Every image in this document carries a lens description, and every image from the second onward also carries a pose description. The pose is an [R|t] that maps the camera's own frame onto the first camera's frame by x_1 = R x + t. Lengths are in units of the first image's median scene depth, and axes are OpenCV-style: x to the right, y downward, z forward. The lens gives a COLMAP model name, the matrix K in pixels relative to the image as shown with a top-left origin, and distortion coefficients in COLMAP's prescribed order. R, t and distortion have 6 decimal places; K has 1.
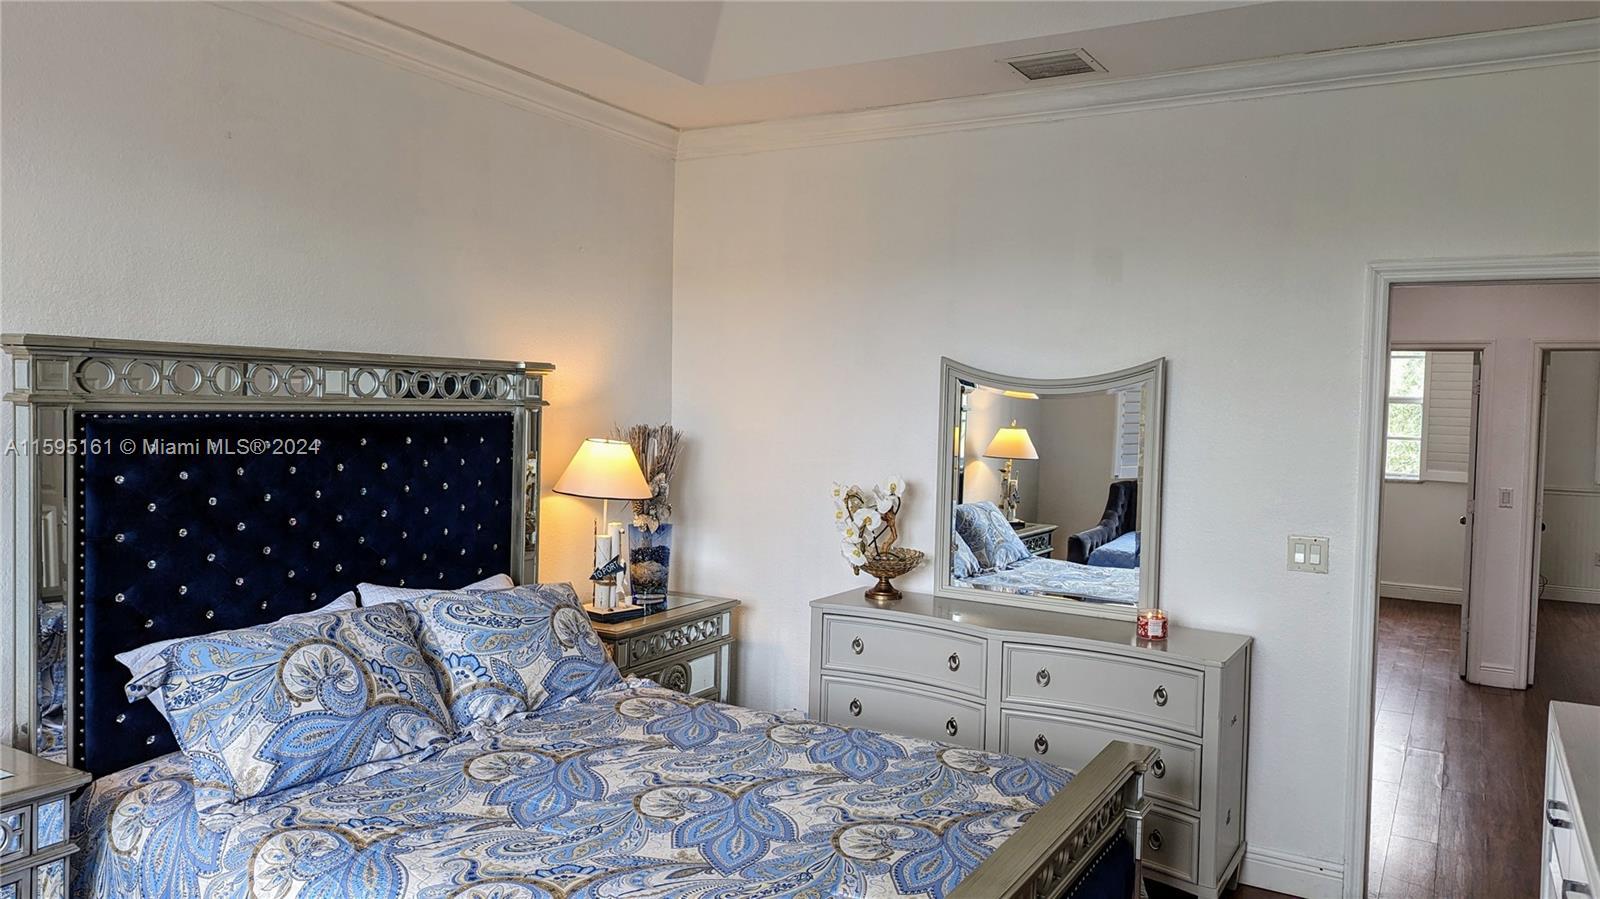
lens RADIAL K [[1135.1, 0, 796.3], [0, 1135.1, 440.7], [0, 0, 1]] dist [0.076358, -0.077256]
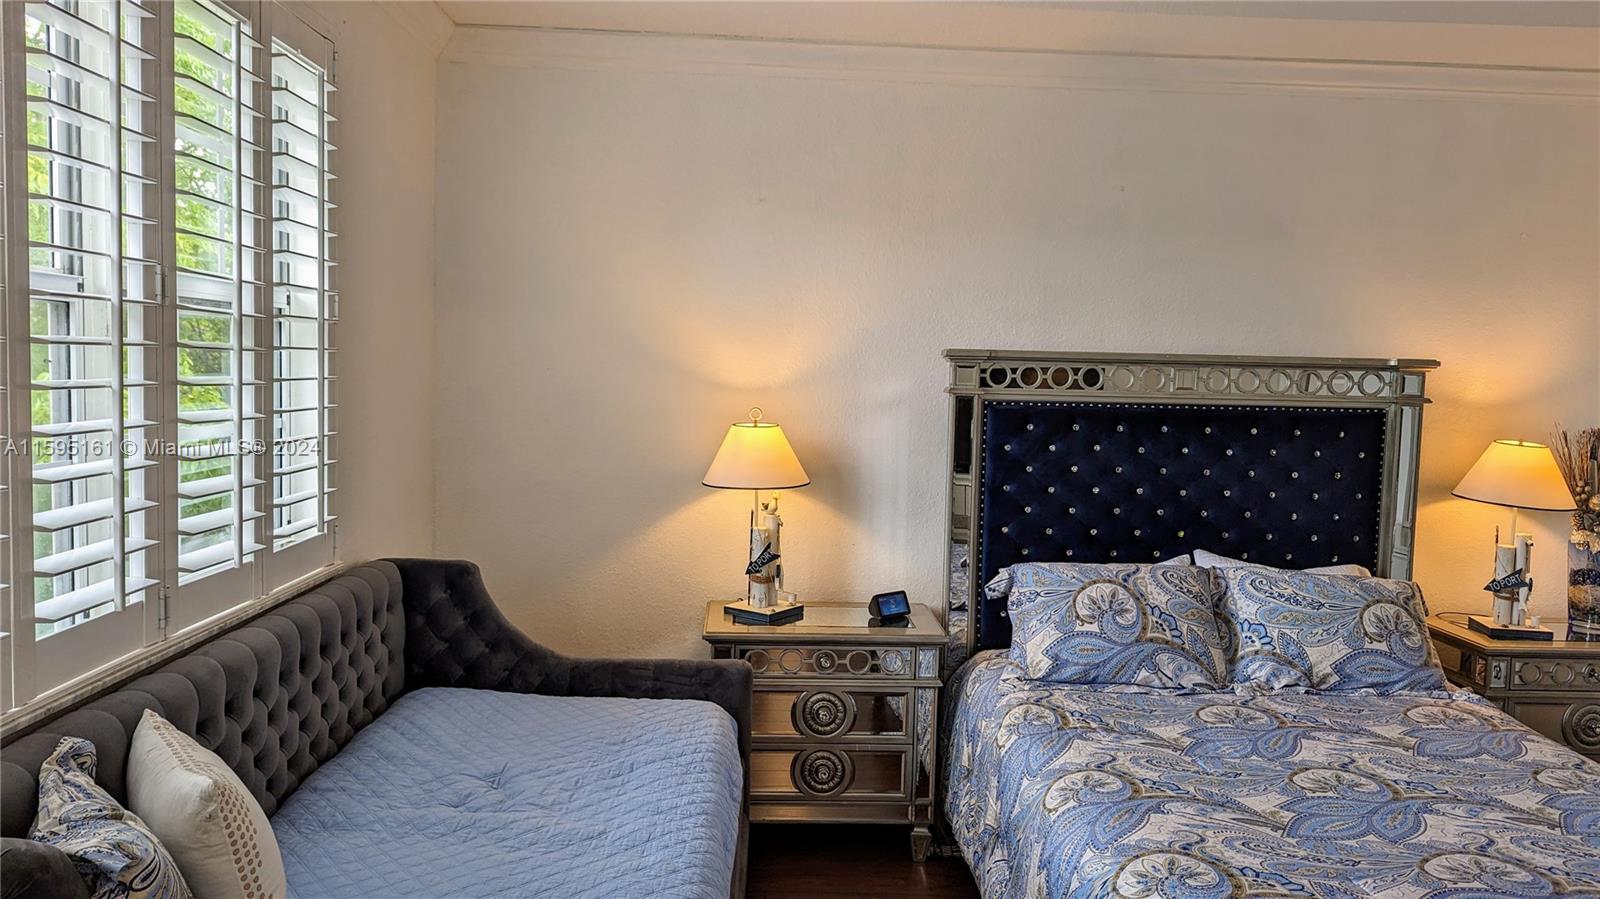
lens RADIAL K [[1114.6, 0, 800.0], [0, 1114.6, 449.5], [0, 0, 1]] dist [0.063745, -0.070156]
pose [[0.530246, 0.047153, -0.846532, 0.440261], [-0.044609, 0.998621, 0.027683, 0.008830], [0.846670, 0.023084, 0.531618, 0.041381]]
